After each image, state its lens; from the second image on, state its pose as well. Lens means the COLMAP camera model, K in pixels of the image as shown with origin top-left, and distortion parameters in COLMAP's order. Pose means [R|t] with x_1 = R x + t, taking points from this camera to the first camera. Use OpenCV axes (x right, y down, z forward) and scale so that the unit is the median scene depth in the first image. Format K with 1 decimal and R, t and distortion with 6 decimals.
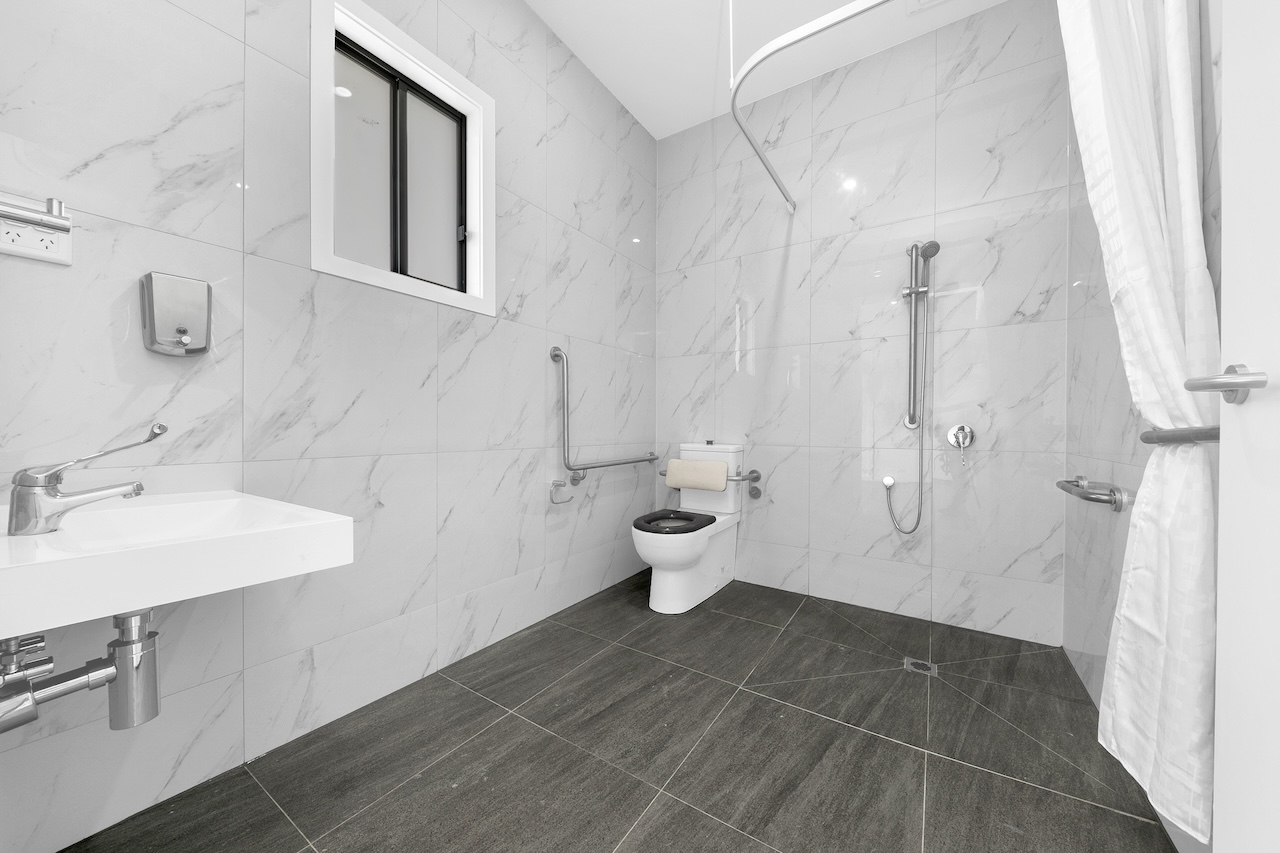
lens RADIAL K [[444.8, 0, 639.0], [0, 444.8, 427.9], [0, 0, 1]] dist [0.001702, 0.000059]
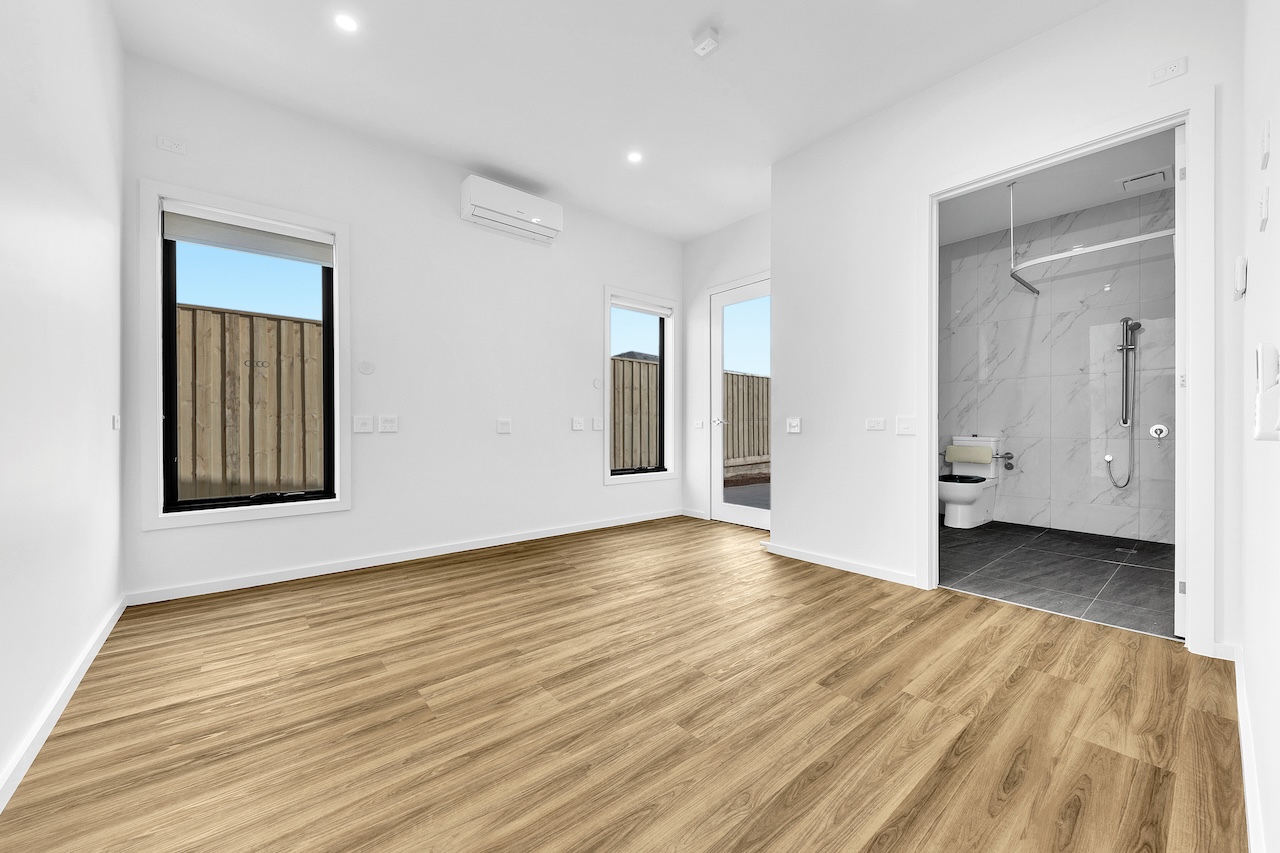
lens RADIAL K [[484.6, 0, 613.2], [0, 484.6, 426.6], [0, 0, 1]] dist [-0.013195, -0.000395]
pose [[0.944895, -0.002106, -0.327365, -0.604043], [0.001843, 0.999998, -0.001115, -0.000940], [0.327367, 0.000450, 0.944897, -1.287724]]
